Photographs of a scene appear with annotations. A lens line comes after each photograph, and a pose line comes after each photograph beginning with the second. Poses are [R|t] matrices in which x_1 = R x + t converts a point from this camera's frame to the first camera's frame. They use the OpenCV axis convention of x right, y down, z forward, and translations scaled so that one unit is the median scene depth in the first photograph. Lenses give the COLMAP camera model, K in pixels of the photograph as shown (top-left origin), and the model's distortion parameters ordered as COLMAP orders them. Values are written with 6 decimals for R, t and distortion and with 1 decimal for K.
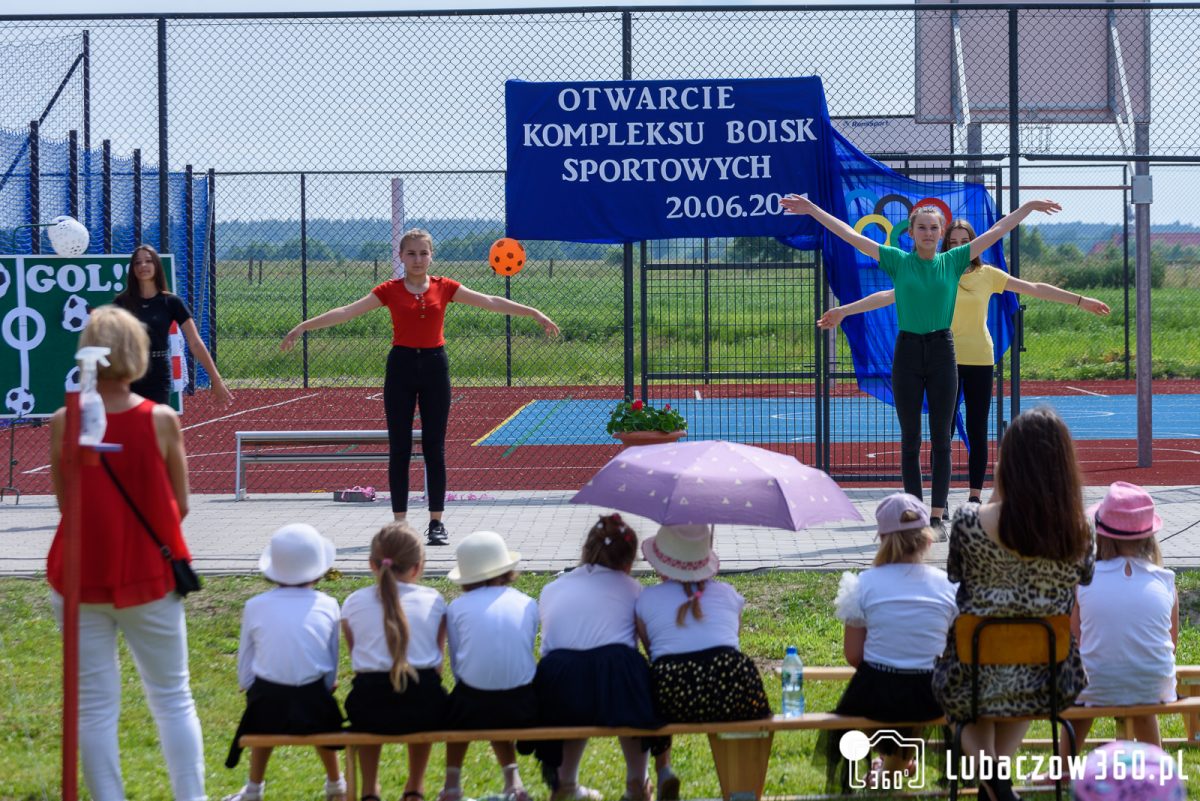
lens RADIAL K [[3881.0, 0, 600.3], [0, 3881.0, 311.3], [0, 0, 1]] dist [0.019175, -1.095512]
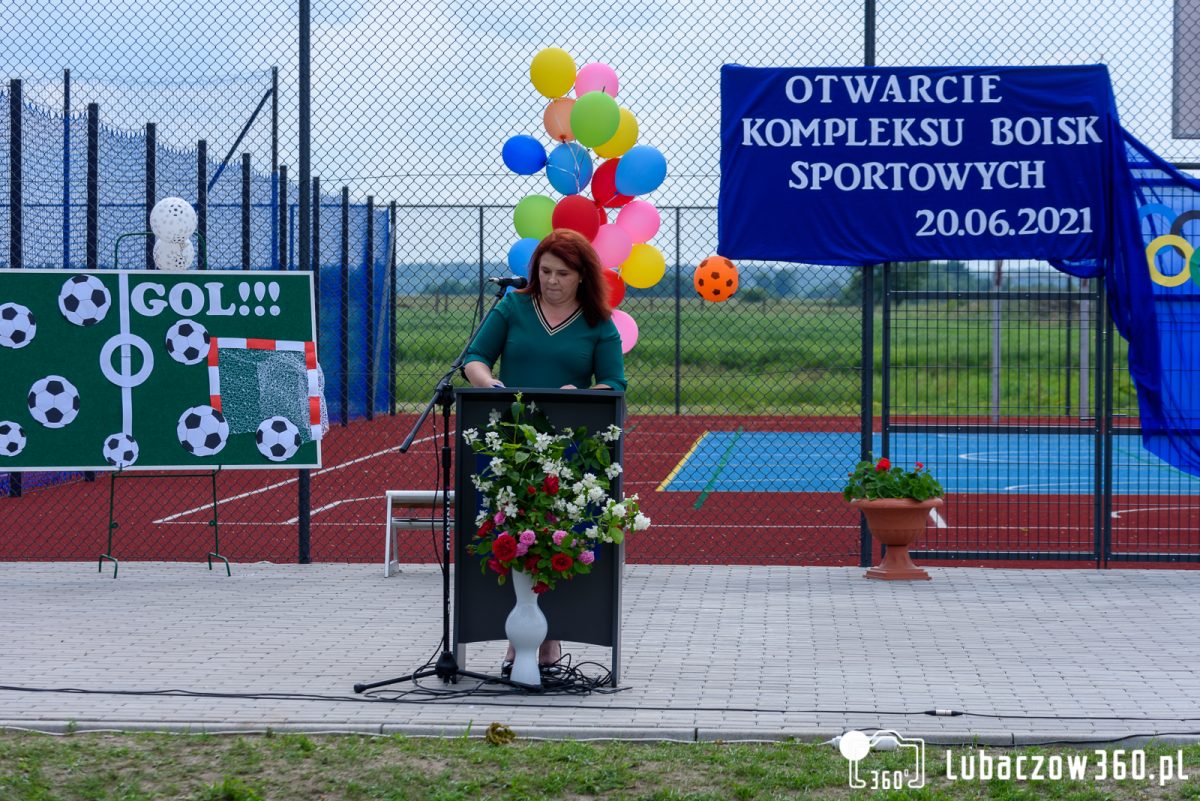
lens RADIAL K [[3557.1, 0, 600.0], [0, 3557.1, 400.5], [0, 0, 1]] dist [-0.059553, -0.053109]
pose [[0.998977, 0.014787, -0.042745, -0.016877], [-0.014072, 0.999757, 0.016995, -0.001122], [0.042986, -0.016376, 0.998941, 0.248800]]
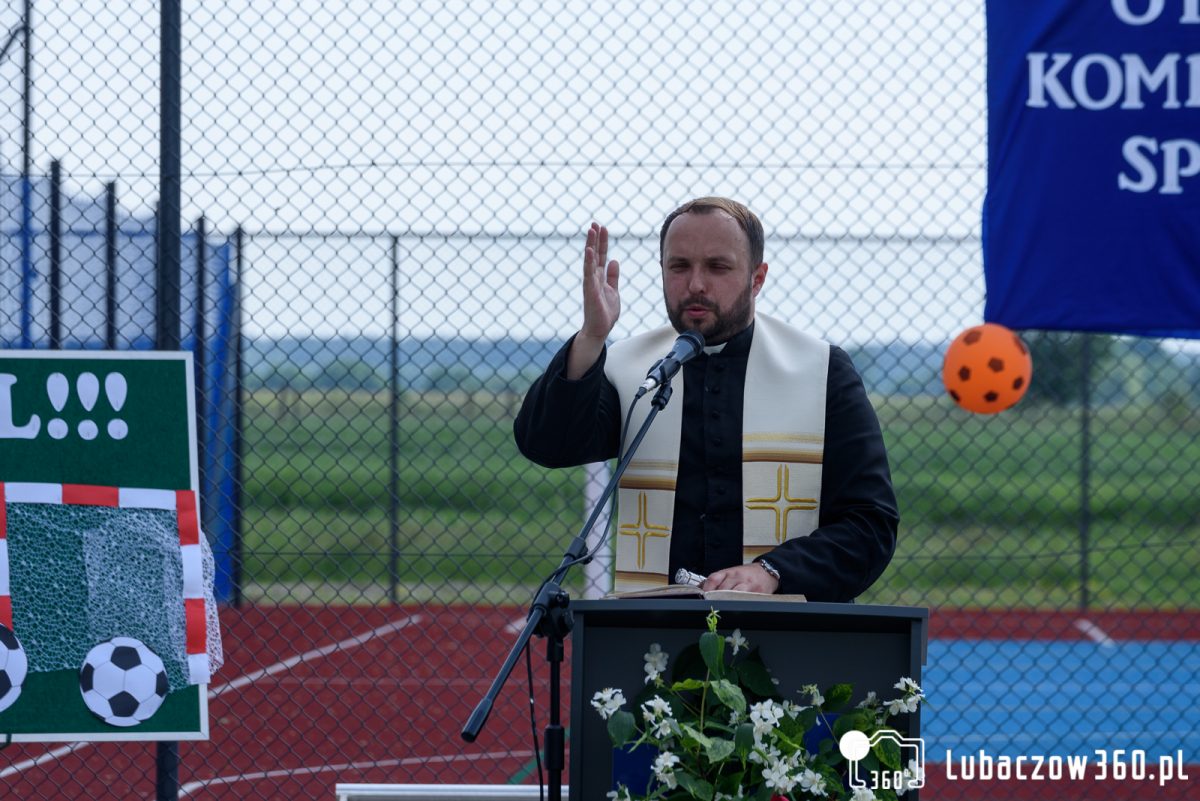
lens RADIAL K [[6218.4, 0, 599.9], [0, 6218.4, 374.4], [0, 0, 1]] dist [0.117943, -0.749386]
pose [[0.999090, 0.013961, -0.040309, -0.038344], [-0.014591, 0.999775, -0.015382, -0.002661], [0.040085, 0.015956, 0.999069, 0.327304]]
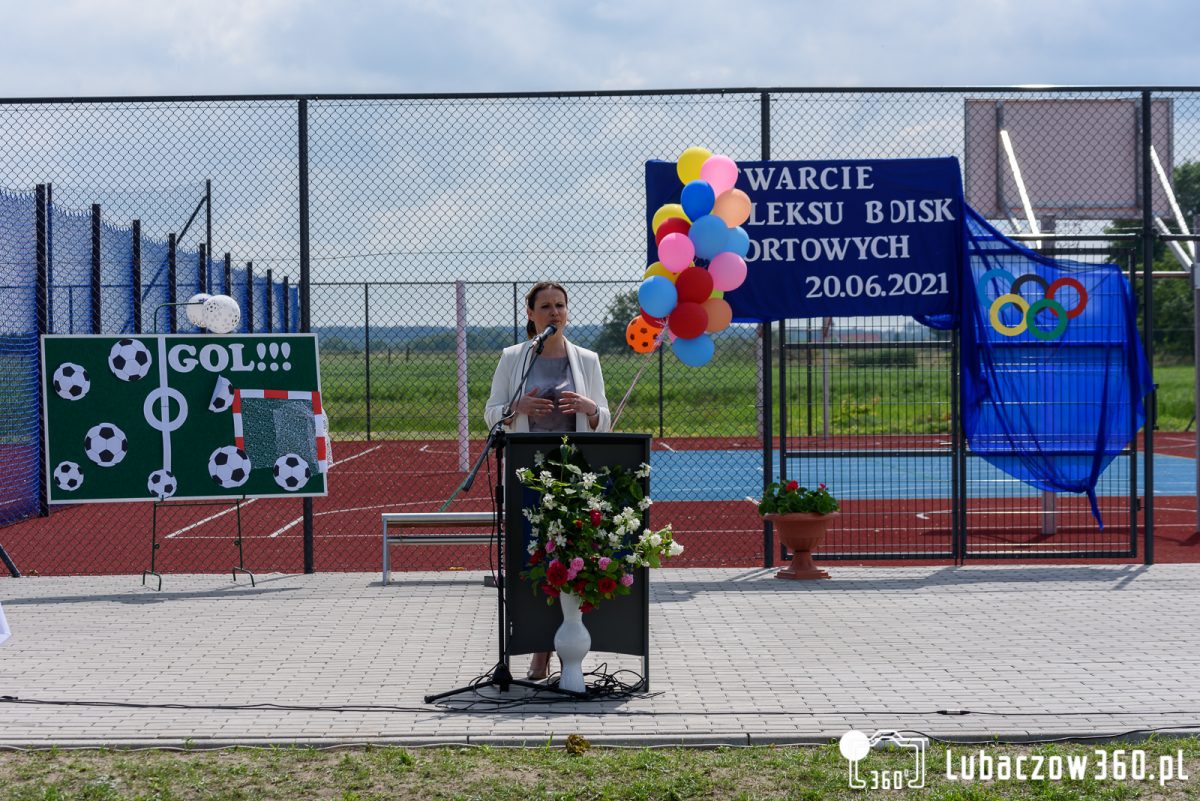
lens RADIAL K [[2645.5, 0, 600.0], [0, 2645.5, 400.5], [0, 0, 1]] dist [-0.061231, -0.225926]
pose [[0.999863, -0.001212, 0.016522, -0.047631], [0.001098, 0.999976, 0.006885, -0.002158], [-0.016530, -0.006866, 0.999840, 0.316047]]
